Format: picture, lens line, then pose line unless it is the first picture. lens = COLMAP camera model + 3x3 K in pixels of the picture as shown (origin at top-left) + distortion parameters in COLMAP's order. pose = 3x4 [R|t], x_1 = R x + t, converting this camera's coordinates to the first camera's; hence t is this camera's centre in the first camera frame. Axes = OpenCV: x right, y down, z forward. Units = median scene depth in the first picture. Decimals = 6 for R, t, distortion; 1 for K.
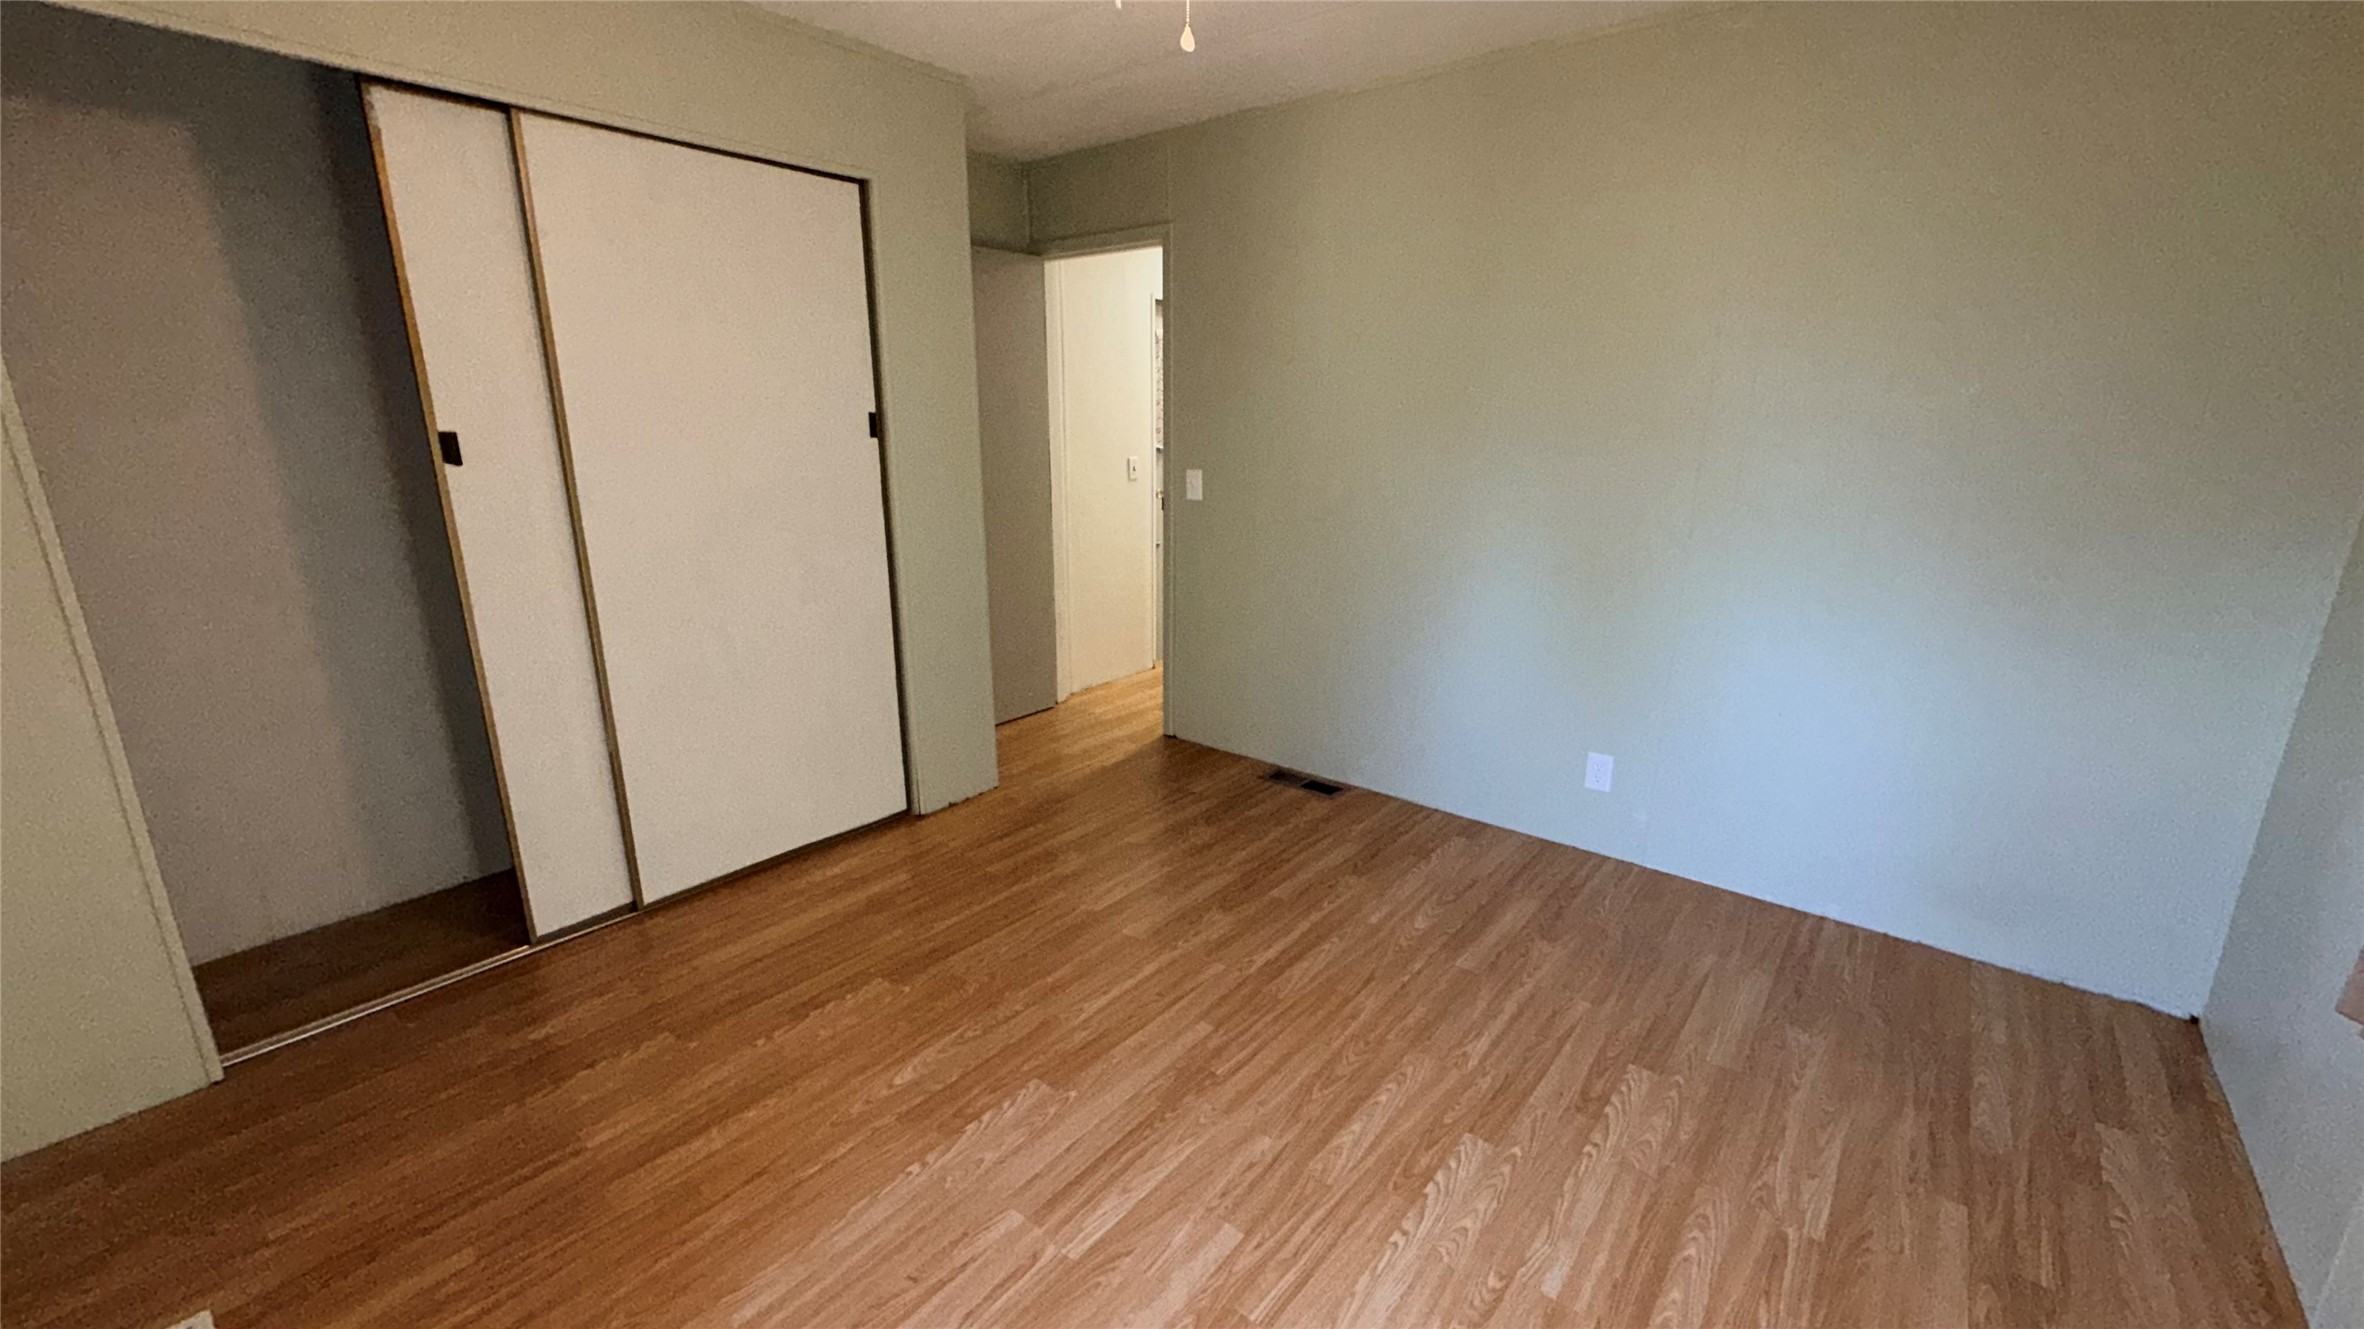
lens RADIAL K [[958.2, 0, 1175.9], [0, 958.2, 641.9], [0, 0, 1]] dist [0.002124, 0.000092]
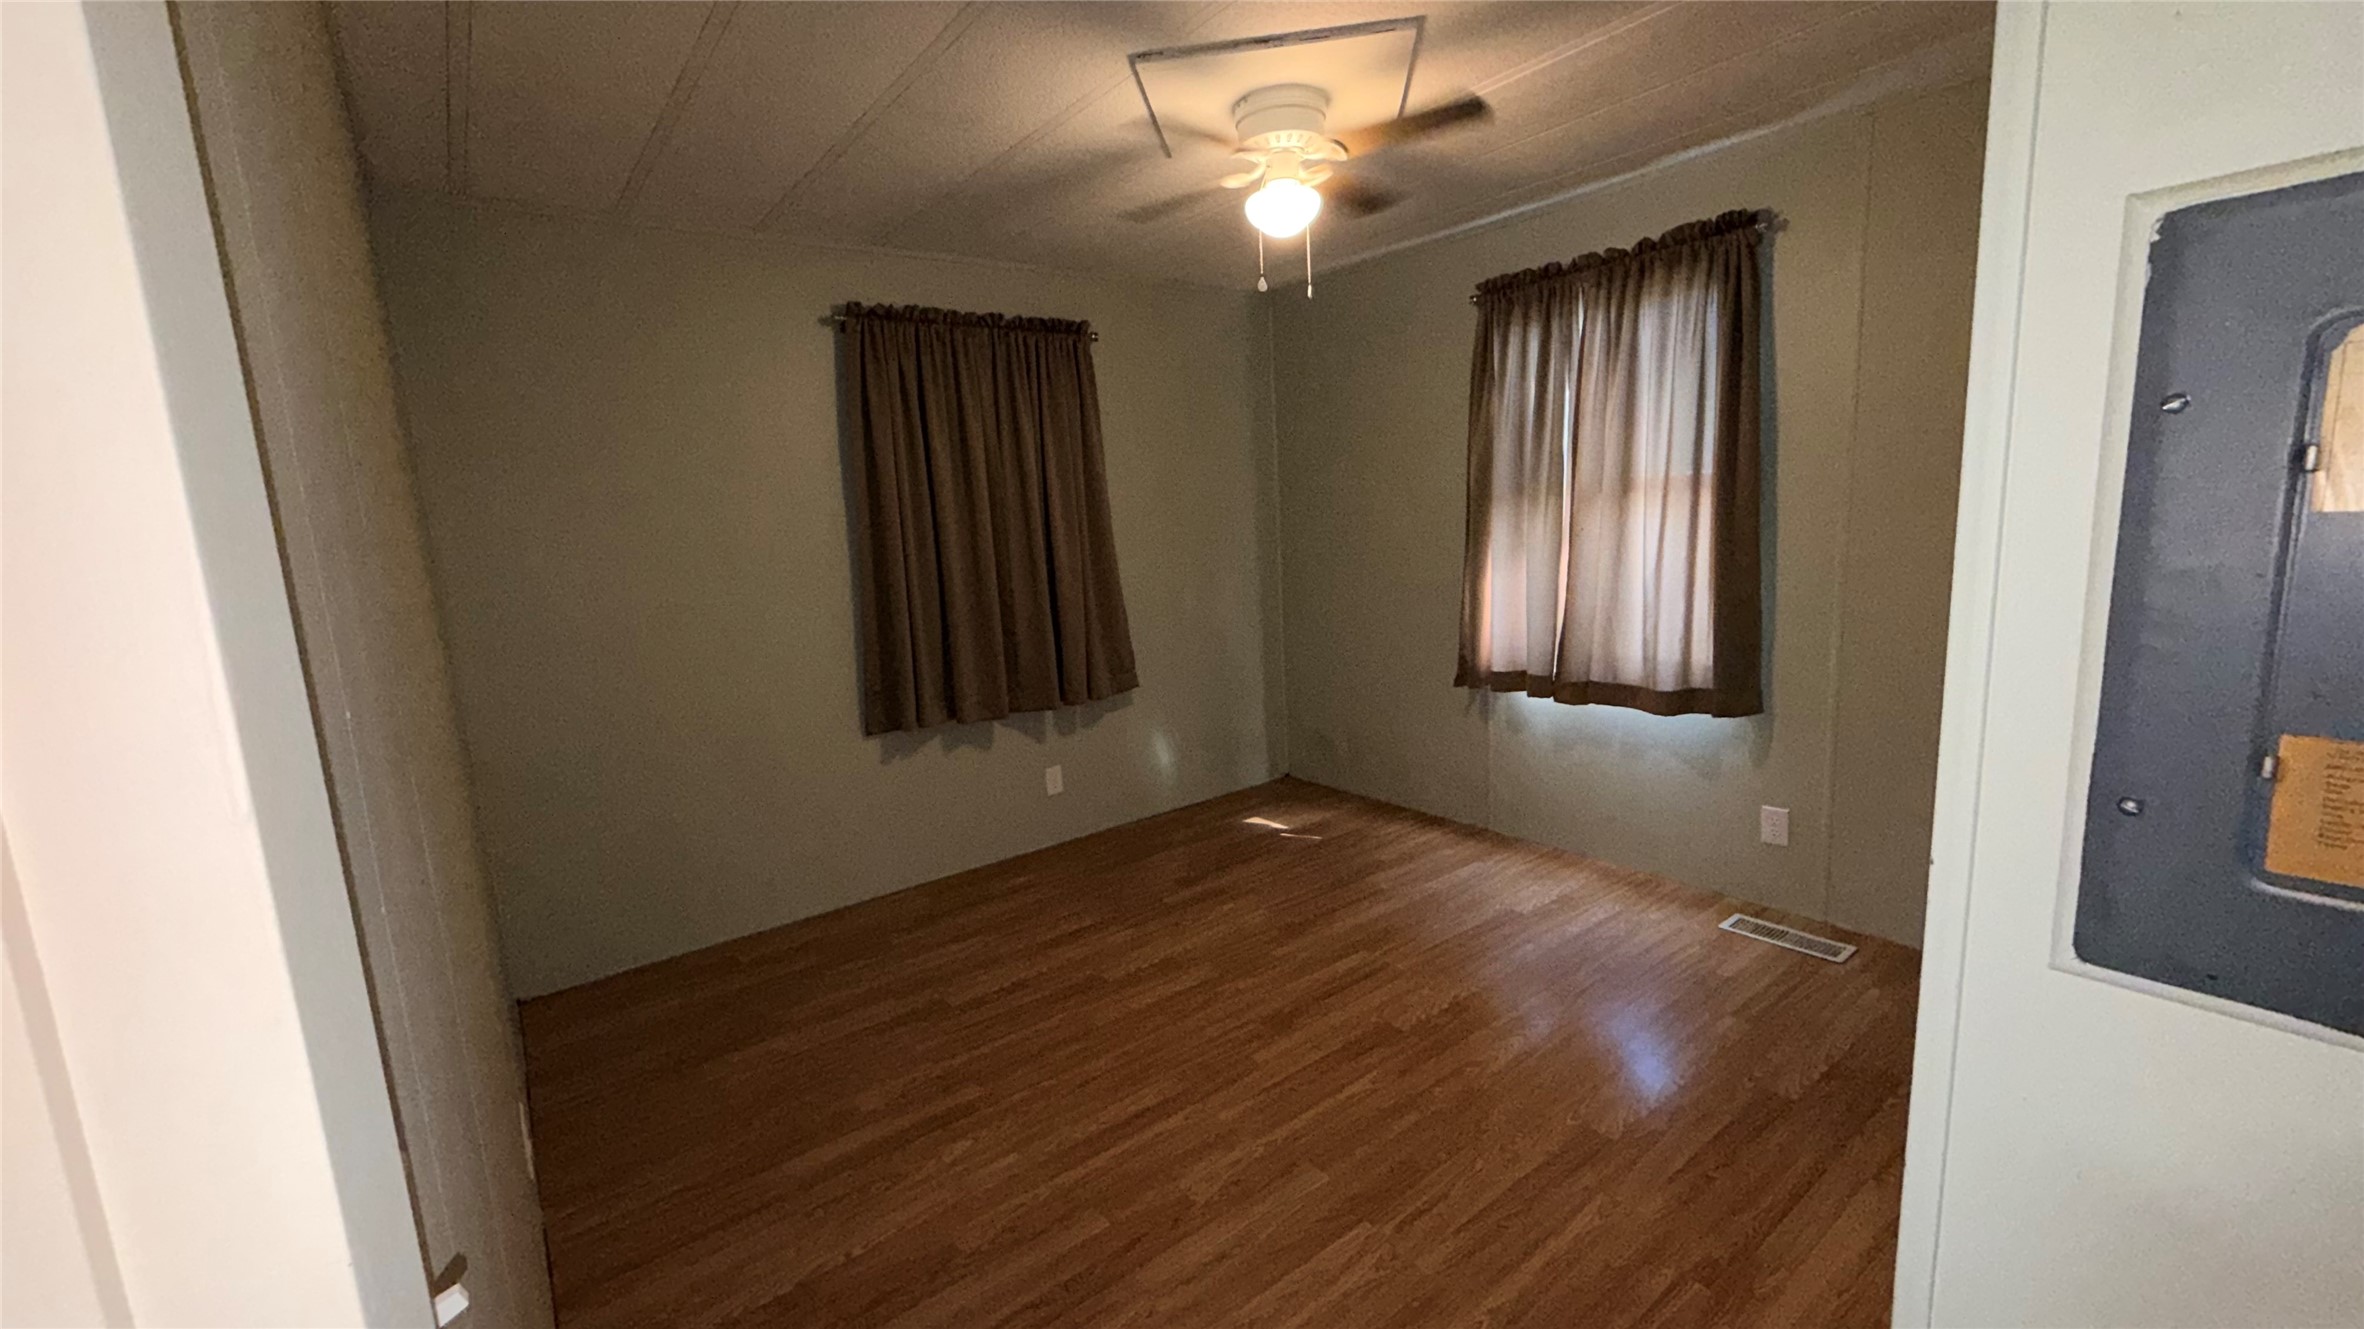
lens RADIAL K [[942.8, 0, 1178.6], [0, 942.8, 659.7], [0, 0, 1]] dist [0.001102, -0.000180]
pose [[-0.972080, 0.012330, 0.234326, -0.144045], [0.101991, 0.921556, 0.374609, -0.453523], [-0.211325, 0.388049, -0.897084, 1.853315]]
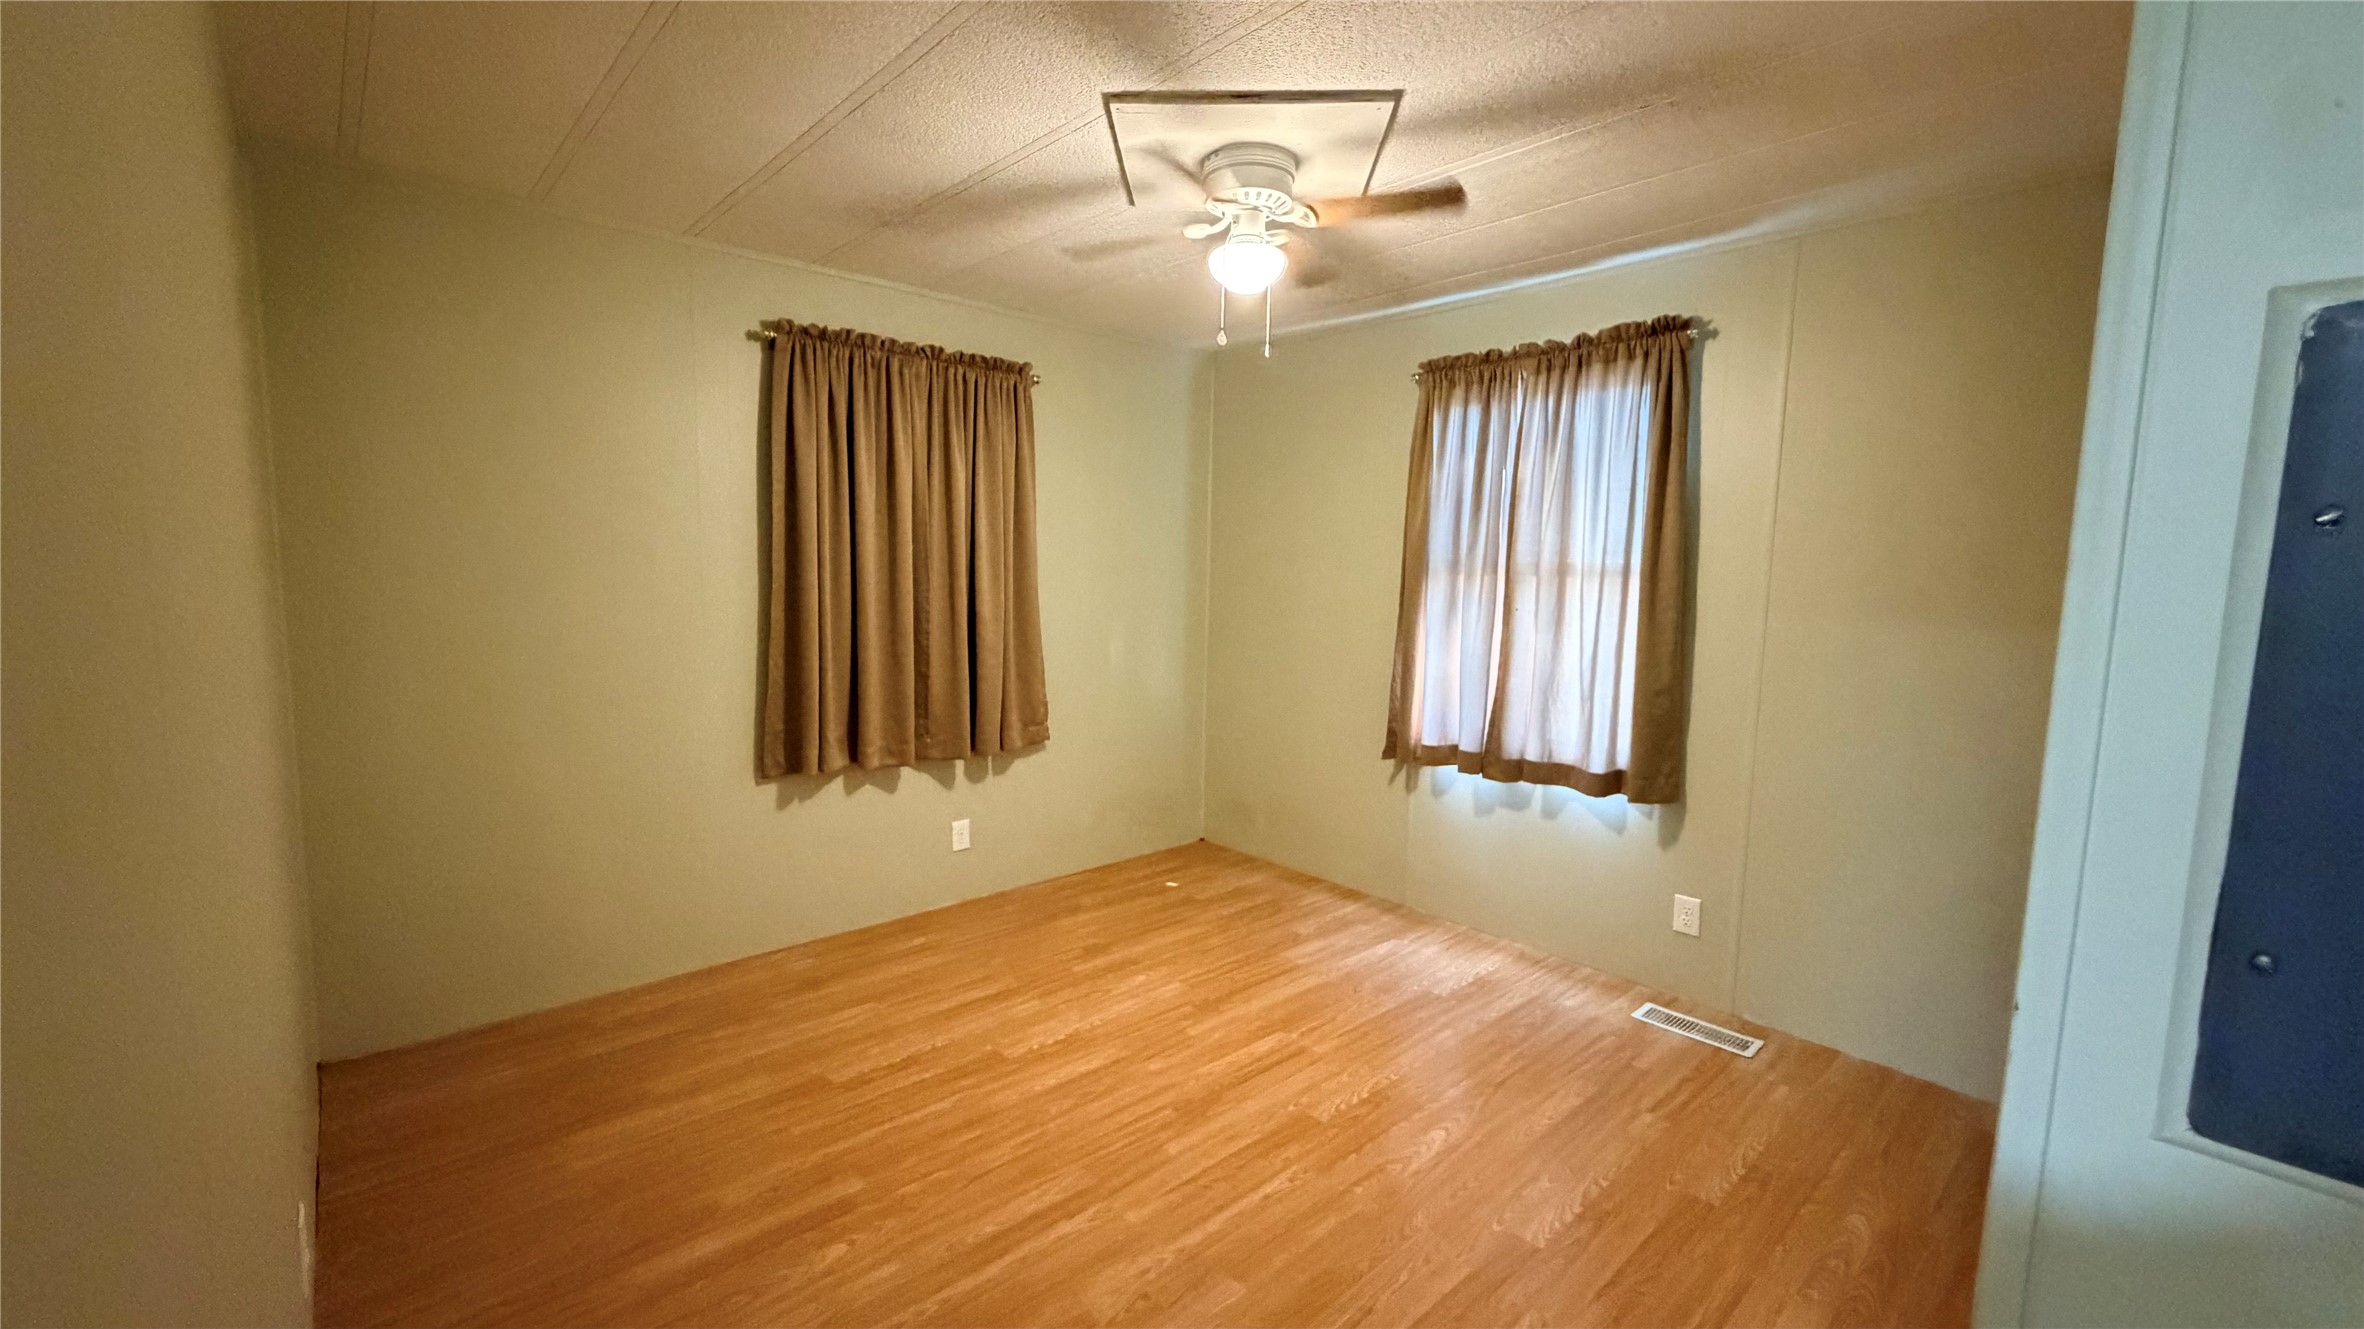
lens RADIAL K [[942.8, 0, 1178.6], [0, 942.8, 659.7], [0, 0, 1]] dist [0.001102, -0.000180]
pose [[-0.989334, -0.036946, 0.140899, -0.104720], [0.011048, 0.945479, 0.325494, -0.439782], [-0.145242, 0.323579, -0.934987, 1.810107]]
